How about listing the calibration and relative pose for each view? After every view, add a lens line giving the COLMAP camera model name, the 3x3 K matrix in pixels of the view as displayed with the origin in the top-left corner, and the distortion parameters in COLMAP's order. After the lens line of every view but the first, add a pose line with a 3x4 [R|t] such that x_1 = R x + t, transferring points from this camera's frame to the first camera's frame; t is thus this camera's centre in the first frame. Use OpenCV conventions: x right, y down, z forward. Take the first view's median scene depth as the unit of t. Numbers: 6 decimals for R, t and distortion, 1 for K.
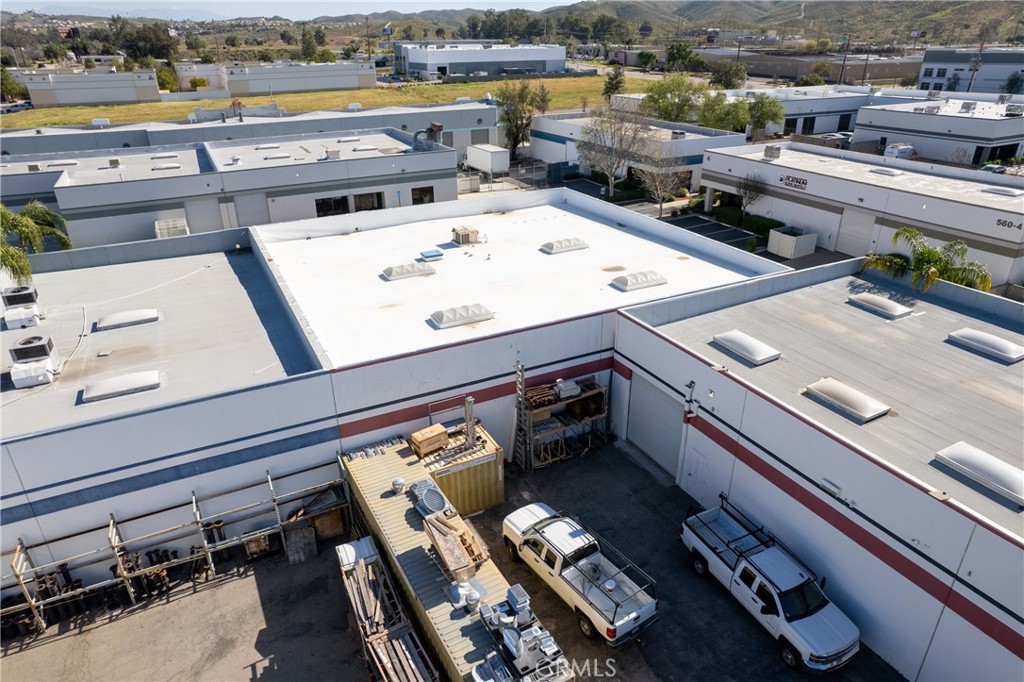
lens RADIAL K [[654.9, 0, 510.1], [0, 654.9, 344.7], [0, 0, 1]] dist [-0.078513, 0.073778]
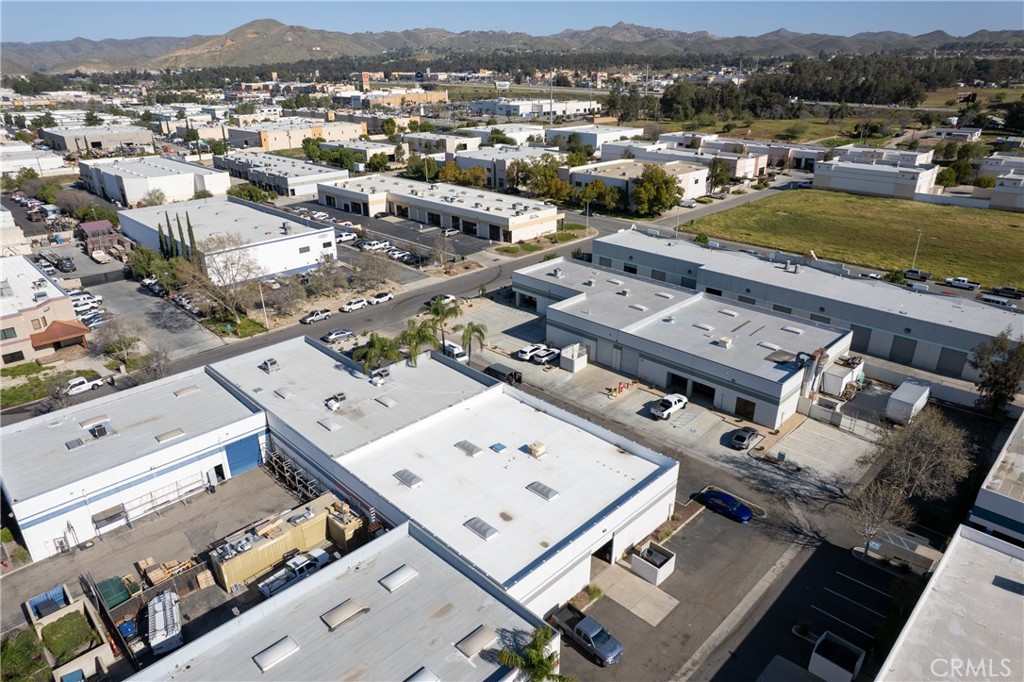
lens RADIAL K [[654.9, 0, 507.7], [0, 654.9, 342.0], [0, 0, 1]] dist [-0.078513, 0.073778]
pose [[0.306318, 0.386168, -0.870083, 1.217865], [-0.404055, 0.880342, 0.248471, -0.785750], [0.861921, 0.275451, 0.425698, 0.218262]]
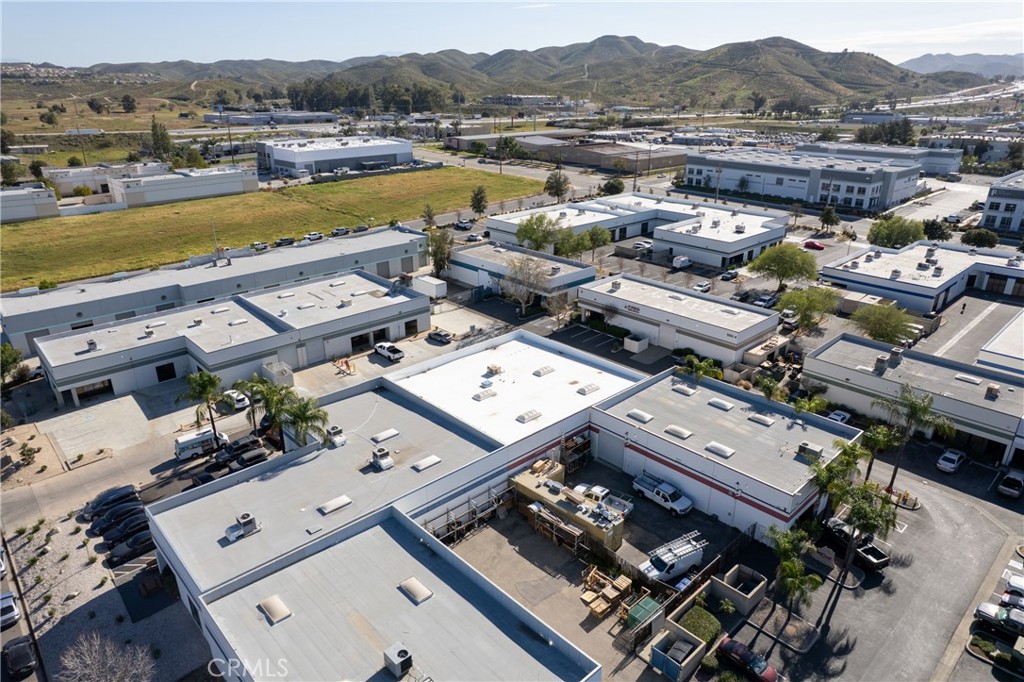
lens RADIAL K [[654.9, 0, 509.4], [0, 654.9, 343.1], [0, 0, 1]] dist [-0.078513, 0.073778]
pose [[0.960753, -0.094889, 0.260670, -0.565264], [0.110756, 0.992743, -0.046838, -0.155880], [-0.254335, 0.073870, 0.964291, -1.004592]]
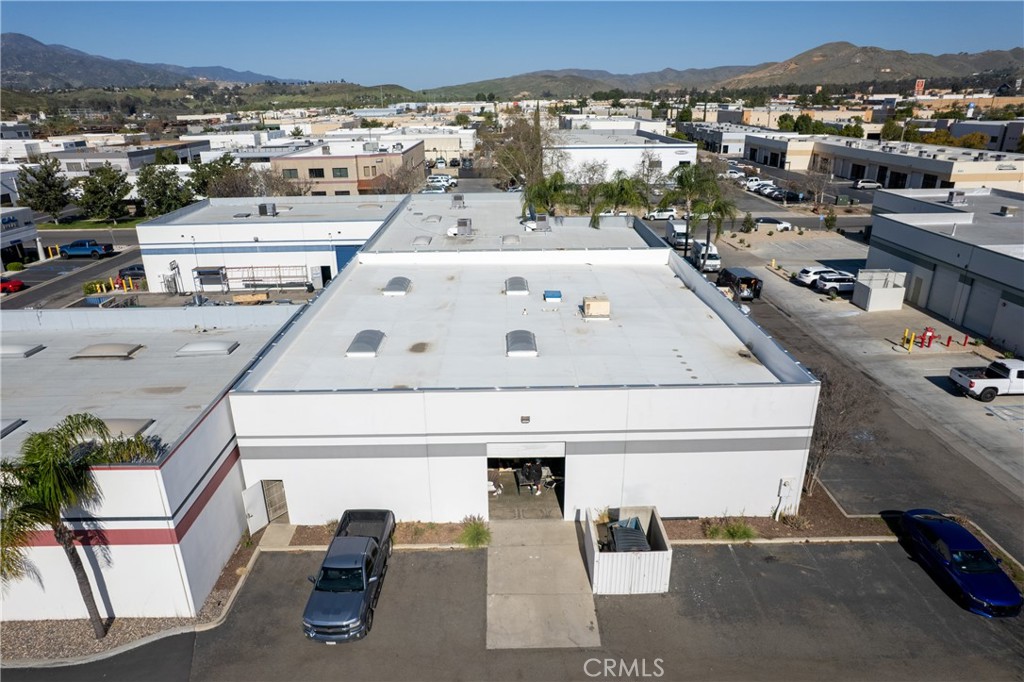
lens RADIAL K [[654.9, 0, 512.9], [0, 654.9, 347.9], [0, 0, 1]] dist [-0.078513, 0.073778]
pose [[-0.437943, 0.339622, -0.832384, 0.753550], [-0.371079, 0.775050, 0.511466, -0.552687], [0.818844, 0.532873, -0.213401, 1.174370]]
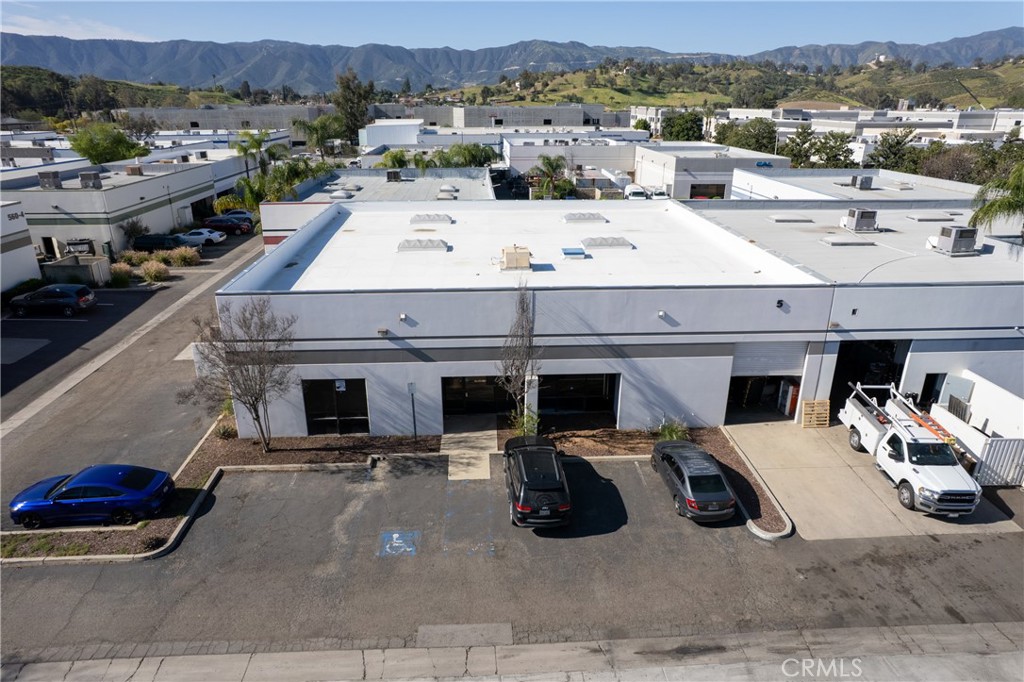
lens RADIAL K [[654.9, 0, 509.3], [0, 654.9, 344.5], [0, 0, 1]] dist [-0.078513, 0.073778]
pose [[-0.914760, -0.133943, 0.381148, -0.381072], [0.180958, 0.707659, 0.682988, -0.645744], [-0.361204, 0.693742, -0.623100, 1.616433]]
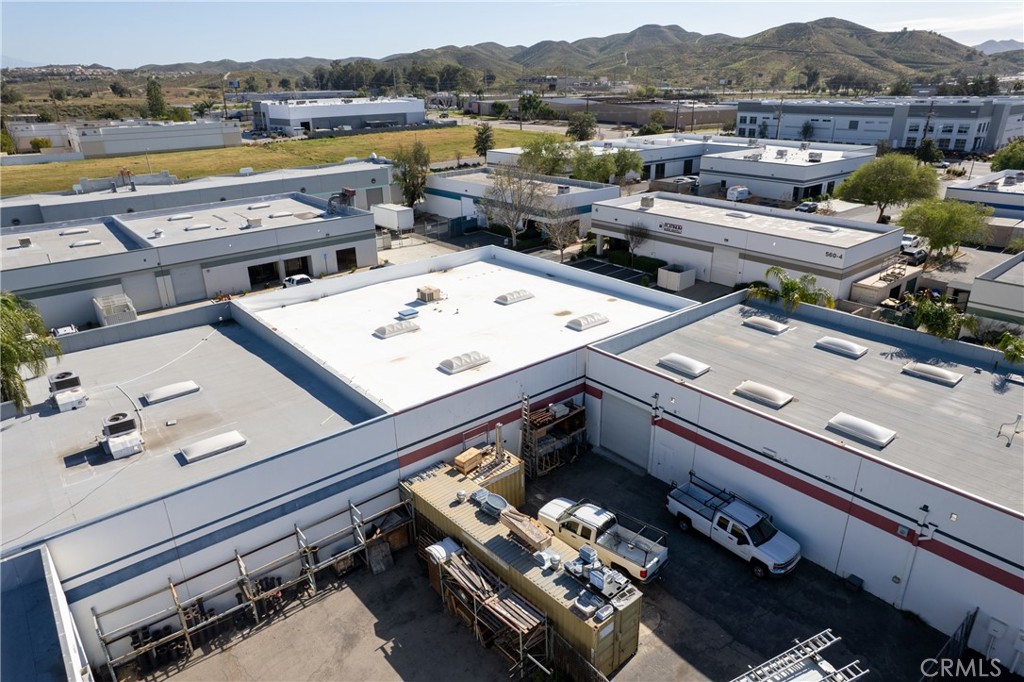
lens RADIAL K [[654.9, 0, 509.7], [0, 654.9, 343.8], [0, 0, 1]] dist [-0.078513, 0.073778]
pose [[0.975038, -0.088174, 0.203782, -0.181200], [0.100461, 0.993647, -0.050736, -0.005359], [-0.198014, 0.069942, 0.977701, -0.175176]]
